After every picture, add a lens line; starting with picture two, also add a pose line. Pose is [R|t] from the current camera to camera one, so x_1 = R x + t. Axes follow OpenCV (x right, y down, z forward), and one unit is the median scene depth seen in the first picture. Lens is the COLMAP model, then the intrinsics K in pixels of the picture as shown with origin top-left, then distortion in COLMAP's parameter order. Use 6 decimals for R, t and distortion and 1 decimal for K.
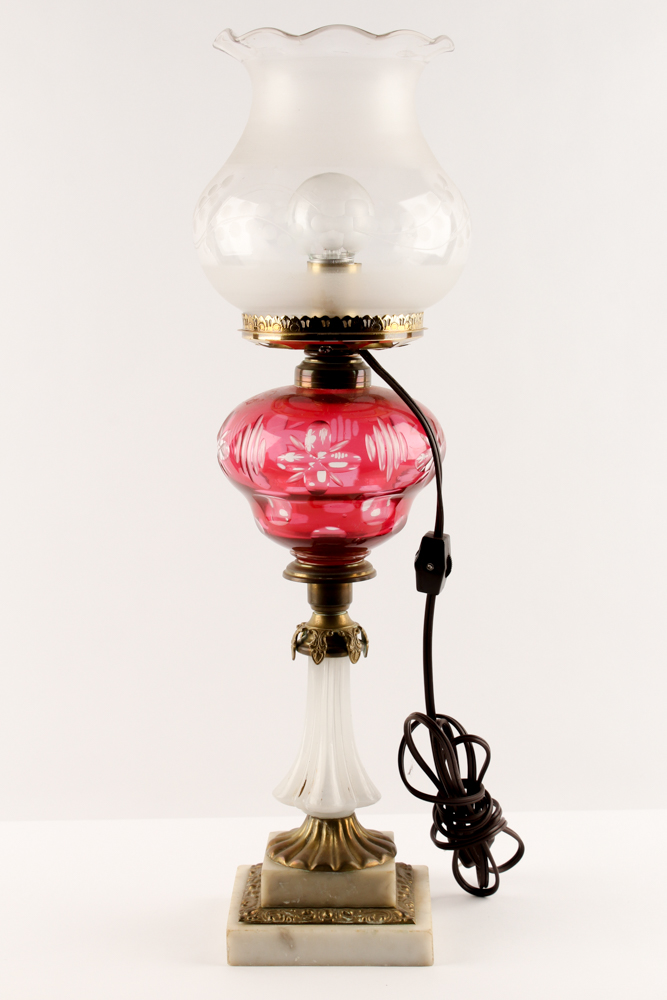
lens RADIAL K [[2079.4, 0, 333.5], [0, 2079.4, 500.0], [0, 0, 1]] dist [-0.010093, -0.008060]
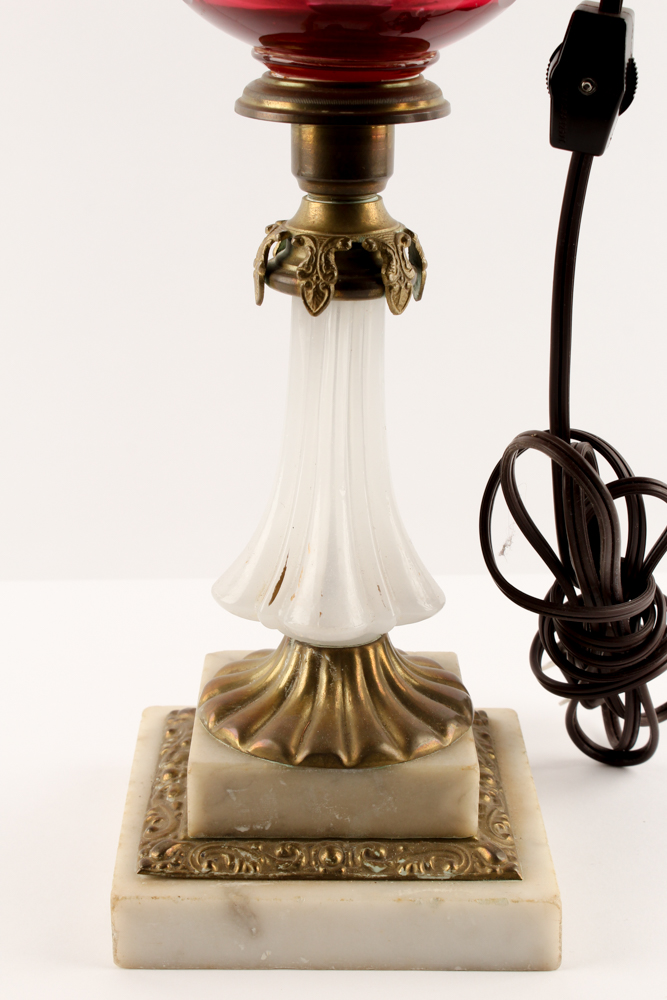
lens RADIAL K [[1868.2, 0, 333.5], [0, 1868.2, 500.0], [0, 0, 1]] dist [0.004023, -0.085098]
pose [[0.999341, 0.003761, 0.036096, -0.017655], [-0.010262, 0.983311, 0.181642, 0.045643], [-0.034810, -0.181892, 0.982702, 0.604590]]
